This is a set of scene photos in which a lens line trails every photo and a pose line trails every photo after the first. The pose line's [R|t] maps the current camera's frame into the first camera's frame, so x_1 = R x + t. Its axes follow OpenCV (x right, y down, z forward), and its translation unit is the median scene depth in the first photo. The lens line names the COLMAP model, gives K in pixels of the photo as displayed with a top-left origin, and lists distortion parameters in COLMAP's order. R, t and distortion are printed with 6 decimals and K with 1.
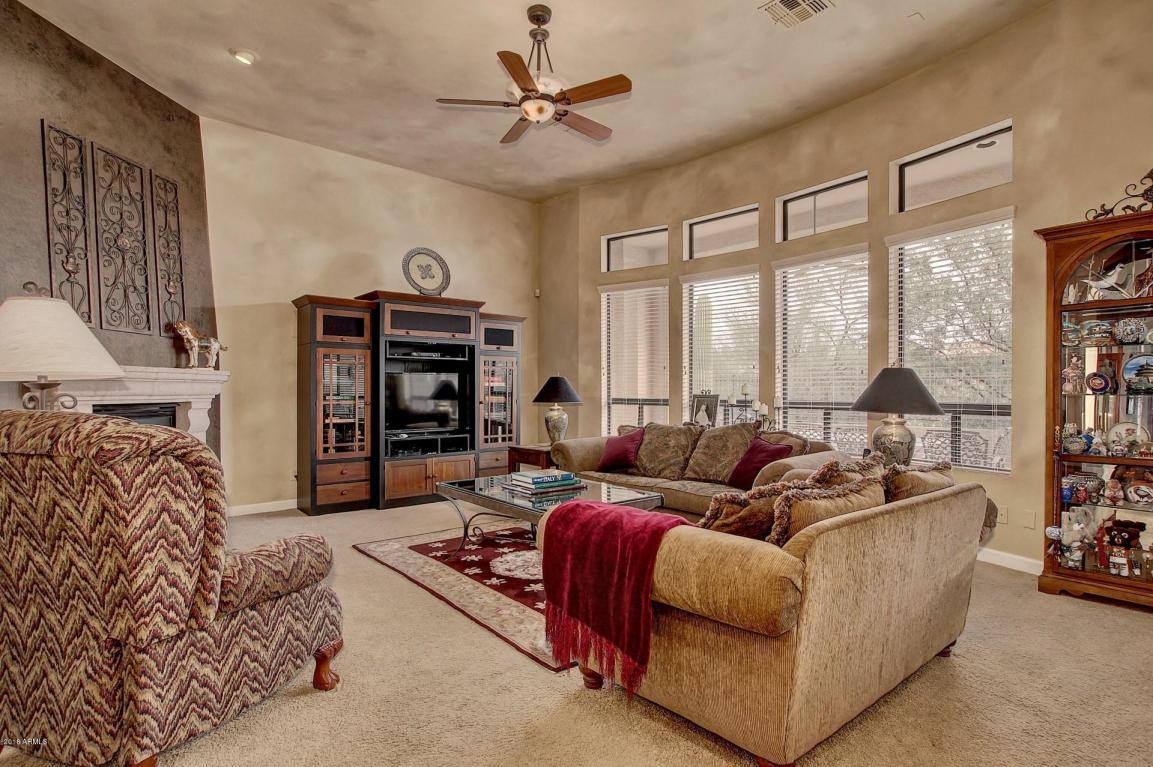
lens RADIAL K [[554.6, 0, 582.9], [0, 554.6, 390.2], [0, 0, 1]] dist [-0.031045, 0.000573]
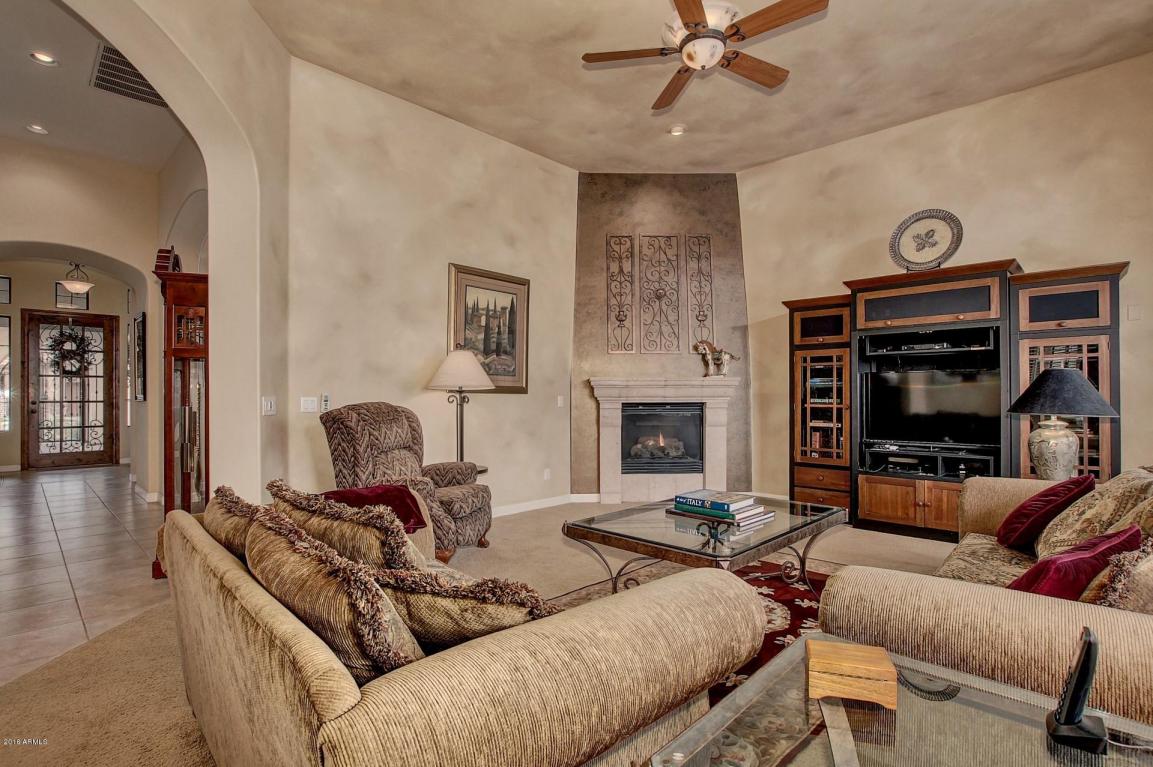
lens RADIAL K [[554.6, 0, 576.9], [0, 554.6, 390.5], [0, 0, 1]] dist [-0.031045, 0.000573]
pose [[0.088200, -0.006159, -0.996084, 0.477138], [0.000903, 0.999981, -0.006103, 0.001031], [0.996102, -0.000362, 0.088204, 0.484723]]
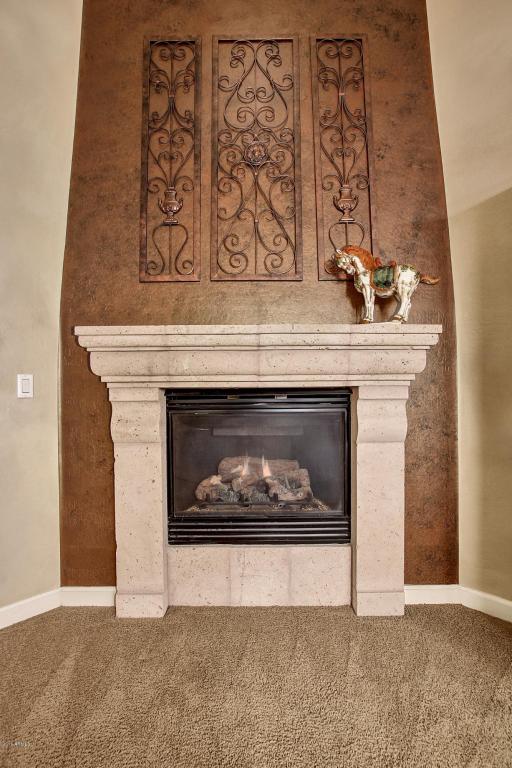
lens RADIAL K [[355.1, 0, 251.1], [0, 355.1, 386.7], [0, 0, 1]] dist [-0.020508, 0.000686]
pose [[0.044469, -0.001377, -0.999010, -0.305565], [0.005822, 0.999982, -0.001120, 0.017986], [0.998994, -0.005766, 0.044476, 0.735718]]
